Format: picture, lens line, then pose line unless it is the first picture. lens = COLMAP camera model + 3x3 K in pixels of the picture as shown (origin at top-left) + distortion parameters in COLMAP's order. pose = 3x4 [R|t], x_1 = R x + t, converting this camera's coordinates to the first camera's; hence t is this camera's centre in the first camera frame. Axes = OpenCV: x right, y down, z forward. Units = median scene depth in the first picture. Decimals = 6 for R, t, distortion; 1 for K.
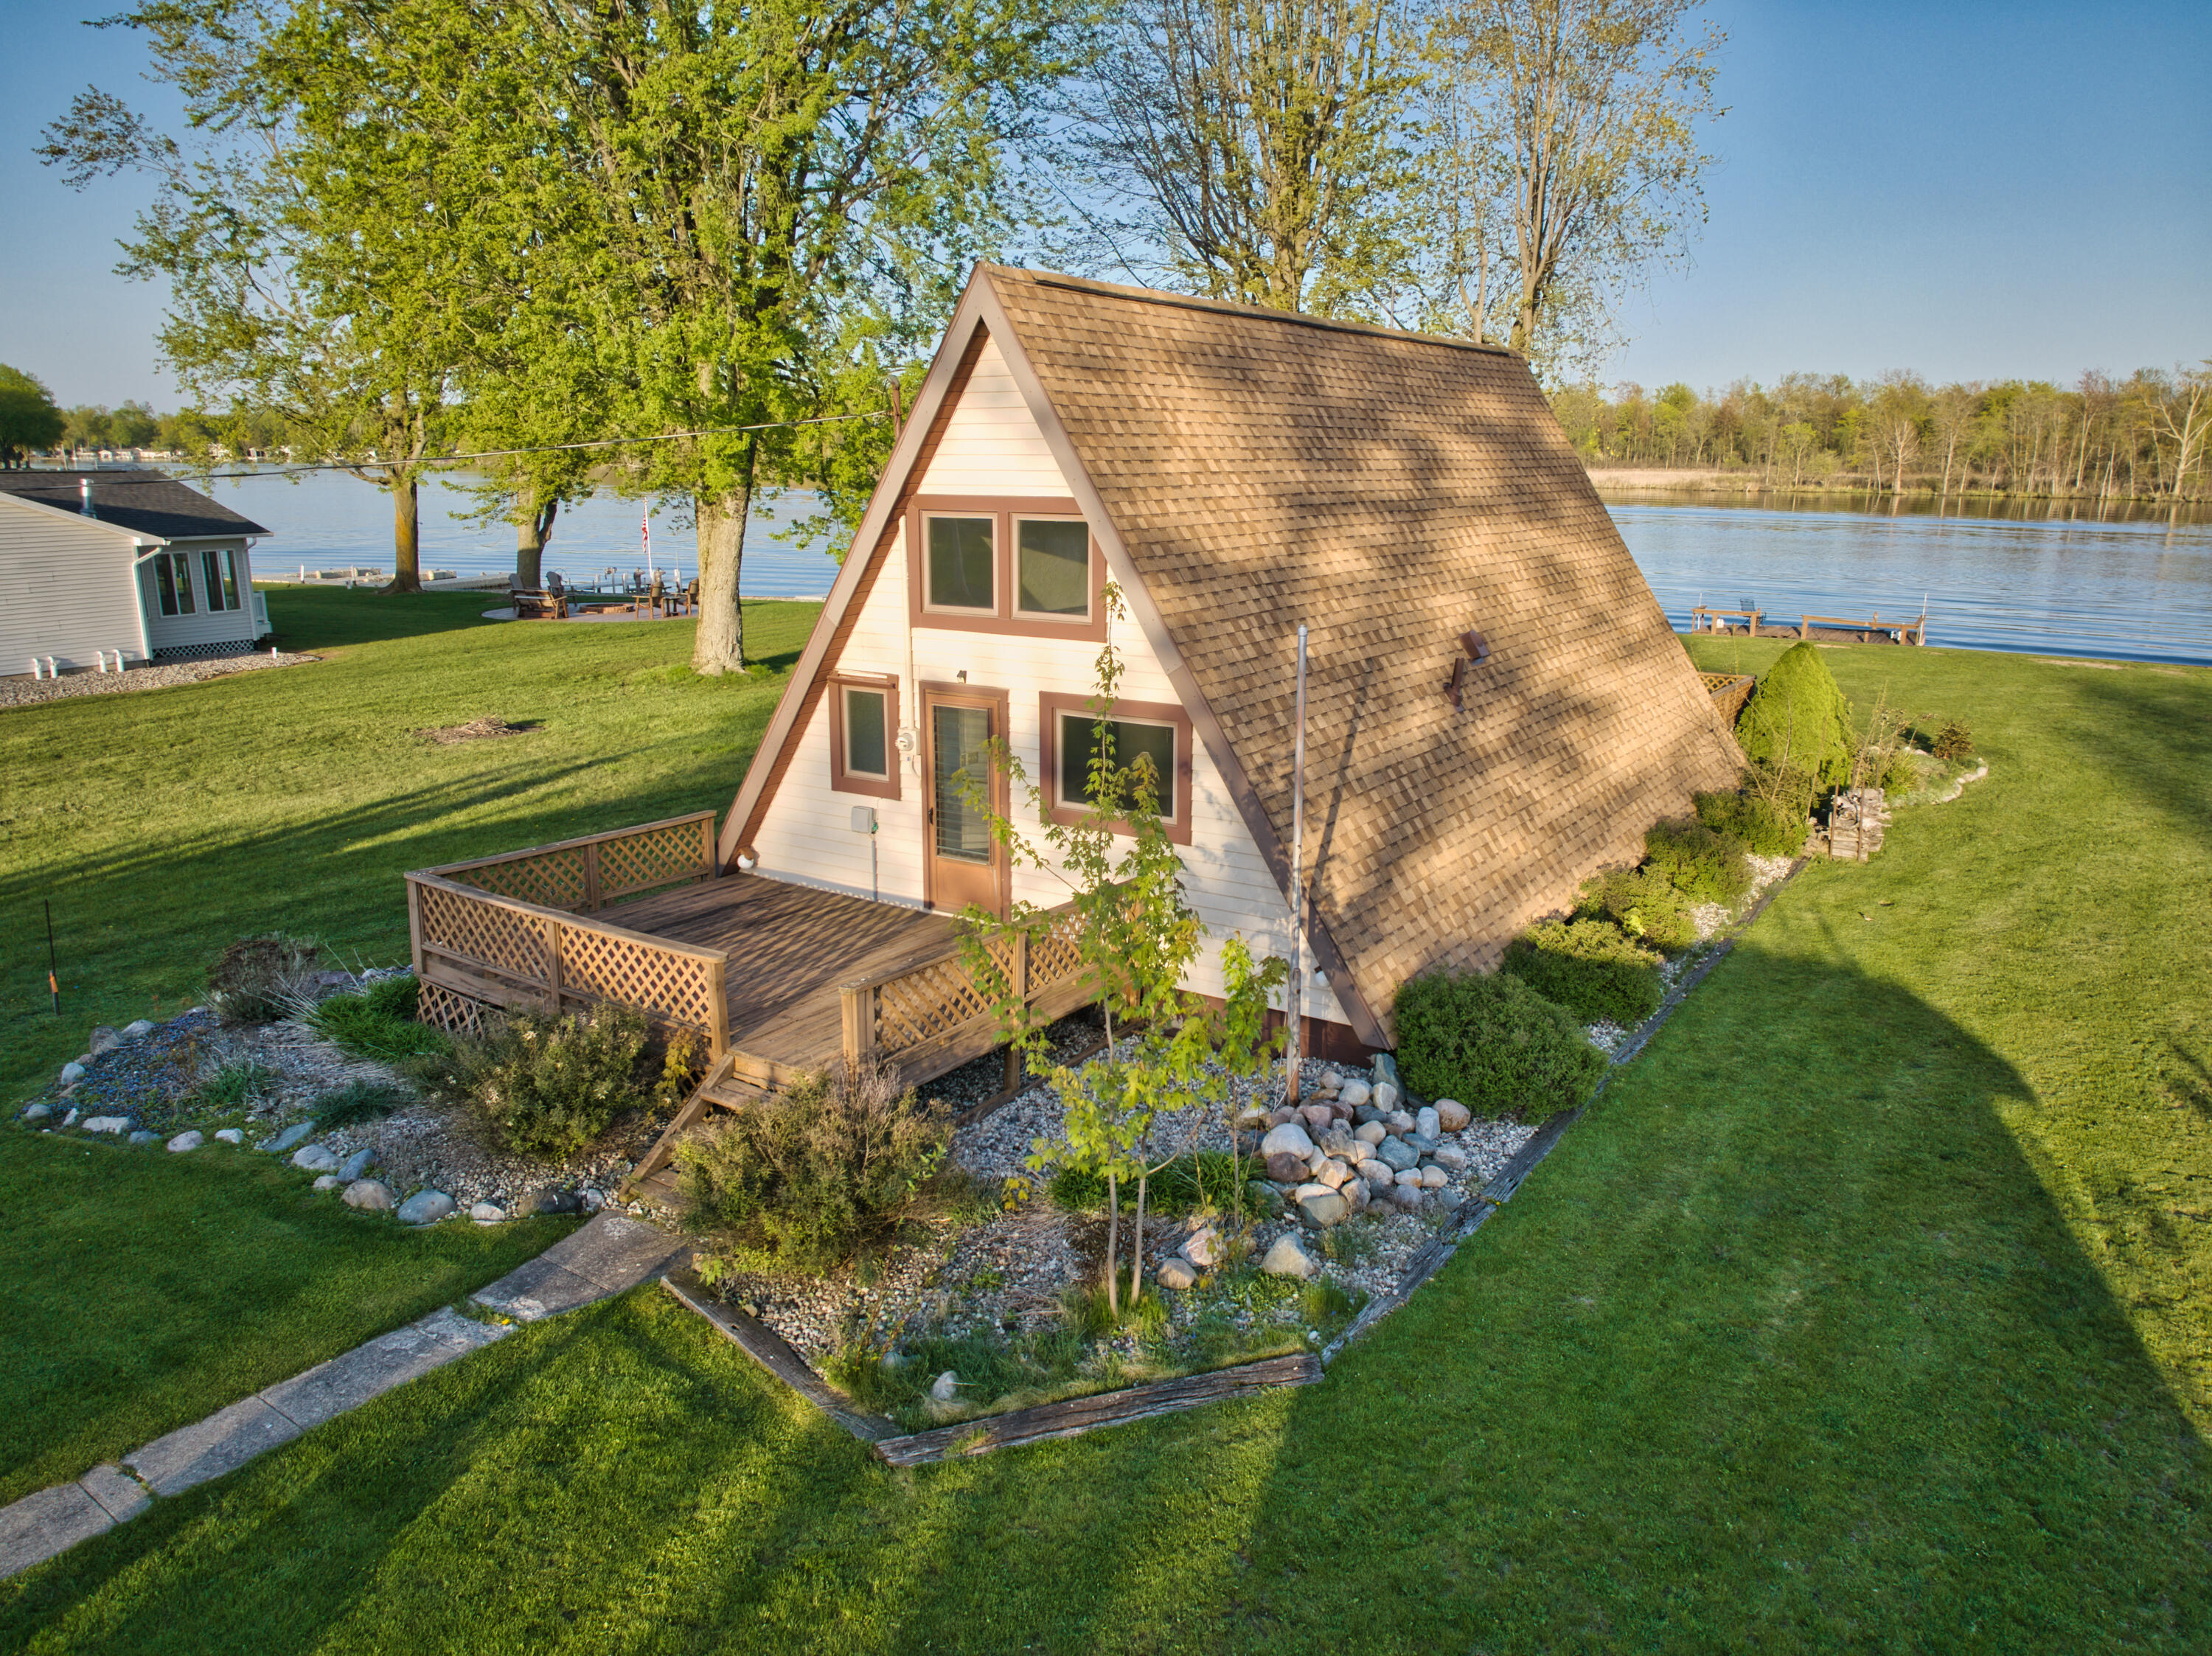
lens RADIAL K [[1520.7, 0, 1118.9], [0, 1520.7, 846.4], [0, 0, 1]] dist [0.006734, -0.012215]
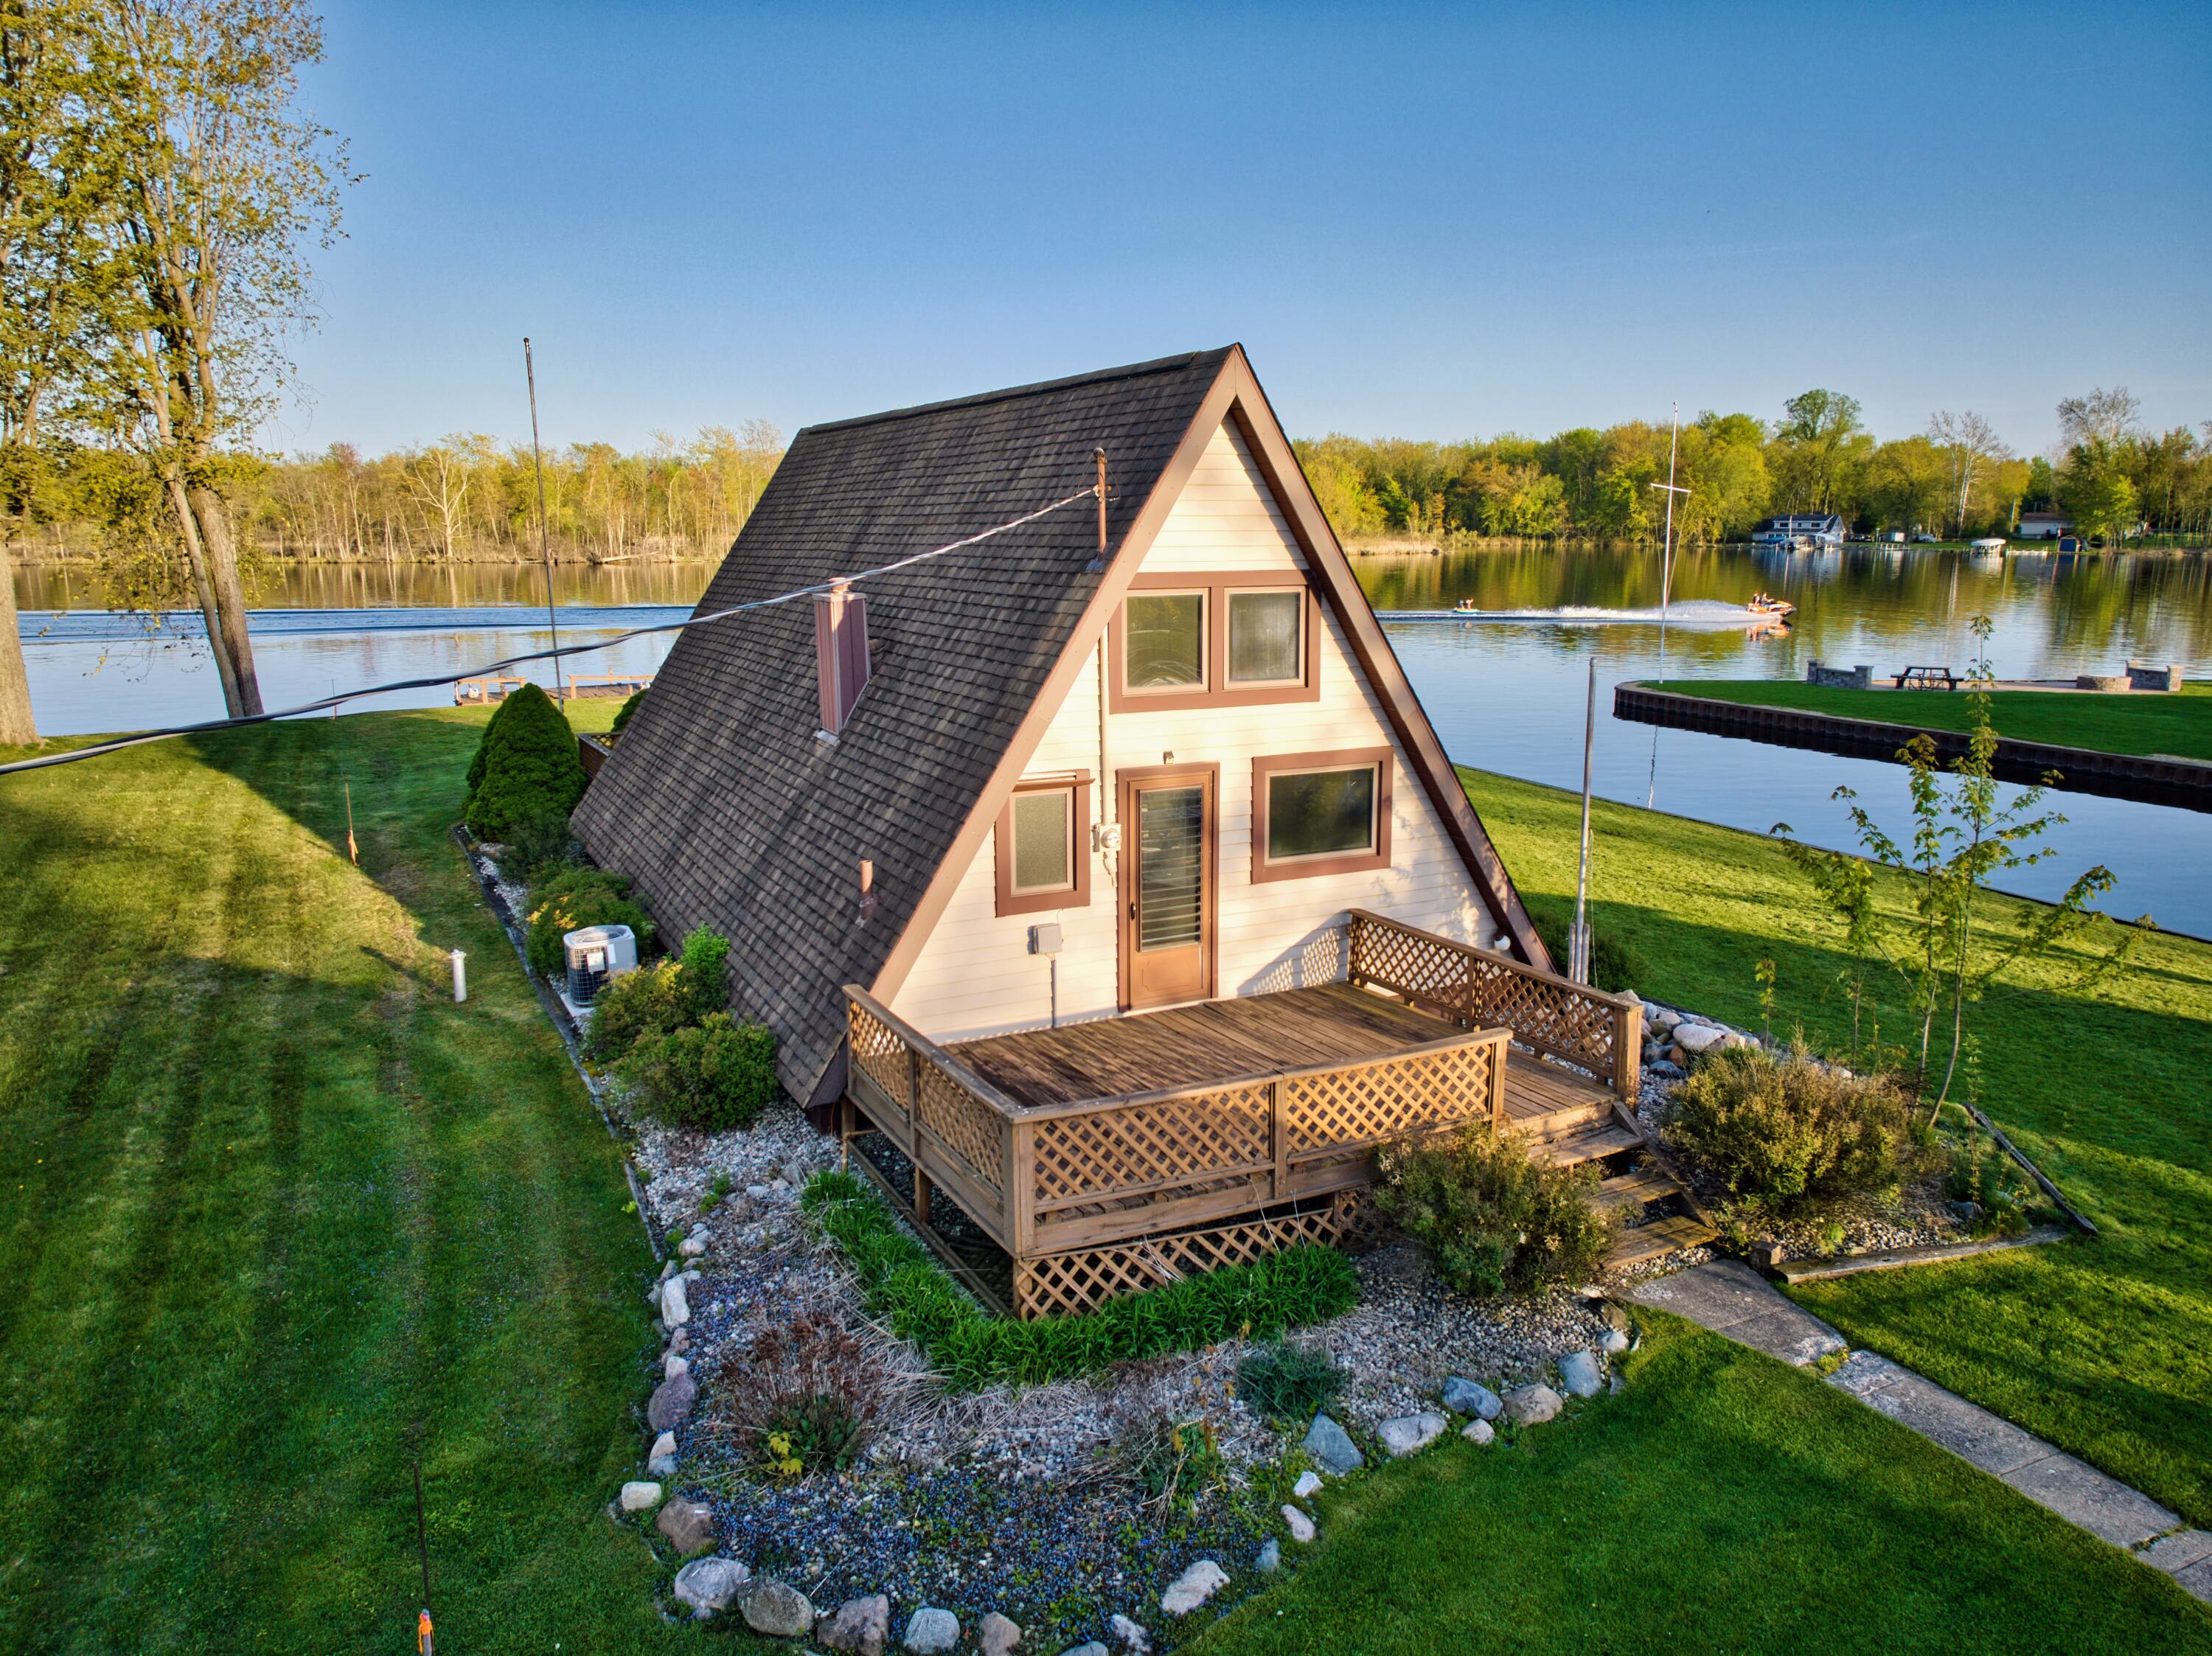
lens RADIAL K [[1520.7, 0, 1104.7], [0, 1520.7, 830.6], [0, 0, 1]] dist [0.006734, -0.012215]
pose [[0.486724, -0.164541, 0.857919, -0.783265], [0.208203, 0.975649, 0.069000, -0.114915], [-0.848381, 0.145037, 0.509130, 0.447054]]
